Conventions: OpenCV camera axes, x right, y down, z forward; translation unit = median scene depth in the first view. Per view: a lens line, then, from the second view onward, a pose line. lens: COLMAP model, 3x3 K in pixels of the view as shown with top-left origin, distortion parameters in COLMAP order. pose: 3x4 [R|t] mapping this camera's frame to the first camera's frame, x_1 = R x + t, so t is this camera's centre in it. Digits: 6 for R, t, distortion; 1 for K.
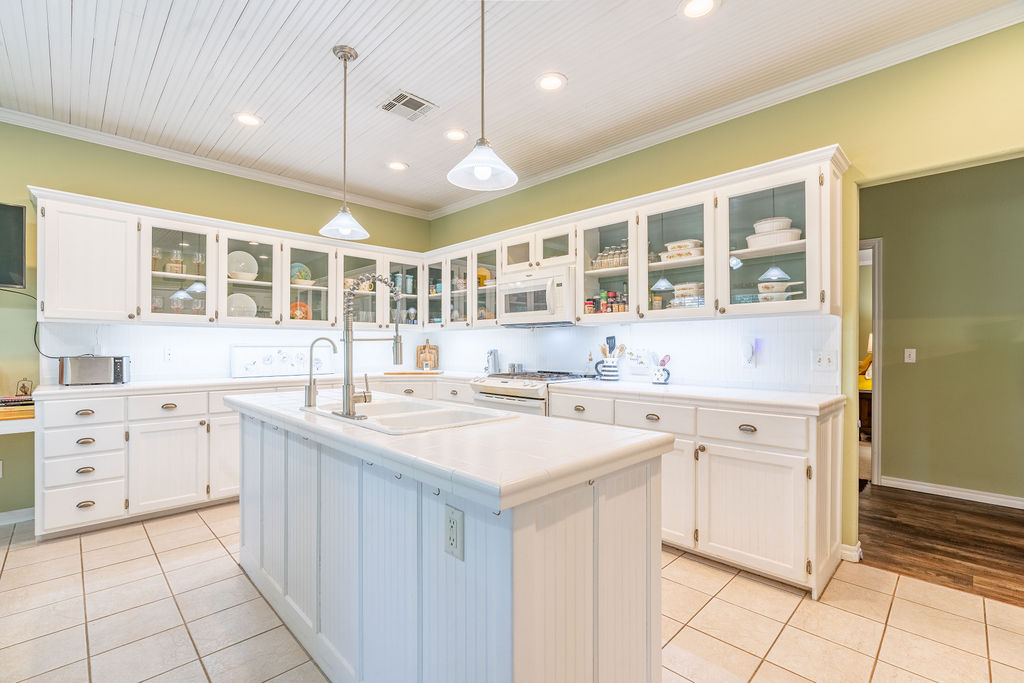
lens RADIAL K [[447.9, 0, 511.4], [0, 447.9, 344.3], [0, 0, 1]] dist [-0.000871, 0.000100]
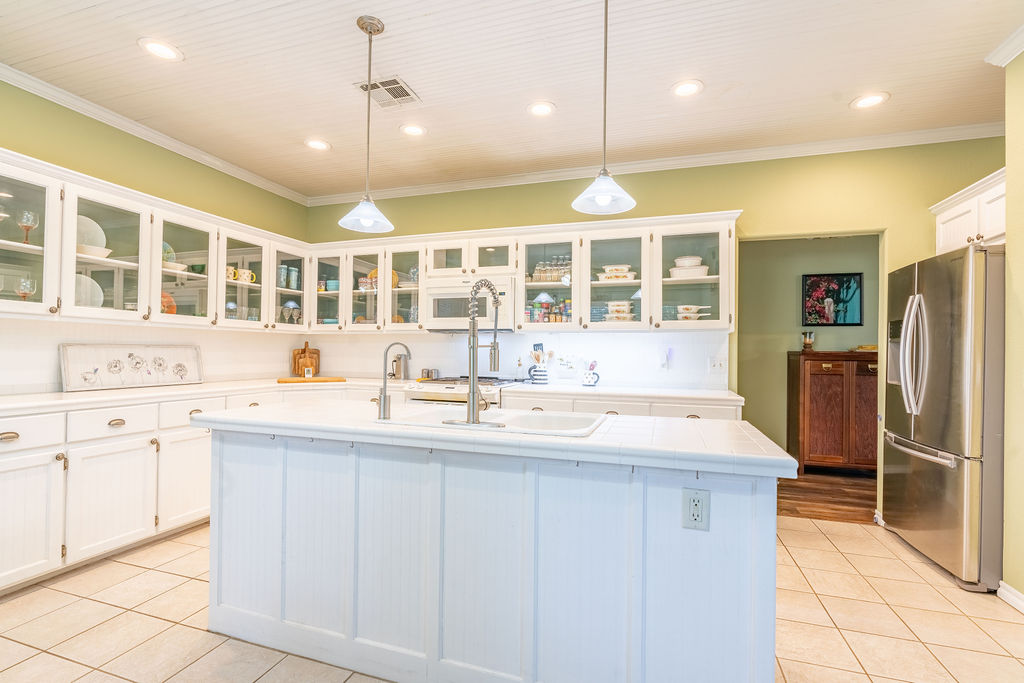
lens RADIAL K [[457.5, 0, 504.2], [0, 457.5, 344.6], [0, 0, 1]] dist [-0.001826, 0.000557]
pose [[0.892125, 0.017107, 0.451466, -0.366890], [-0.013266, 0.999844, -0.011670, -0.001028], [-0.451595, 0.004422, 0.892212, 0.042274]]
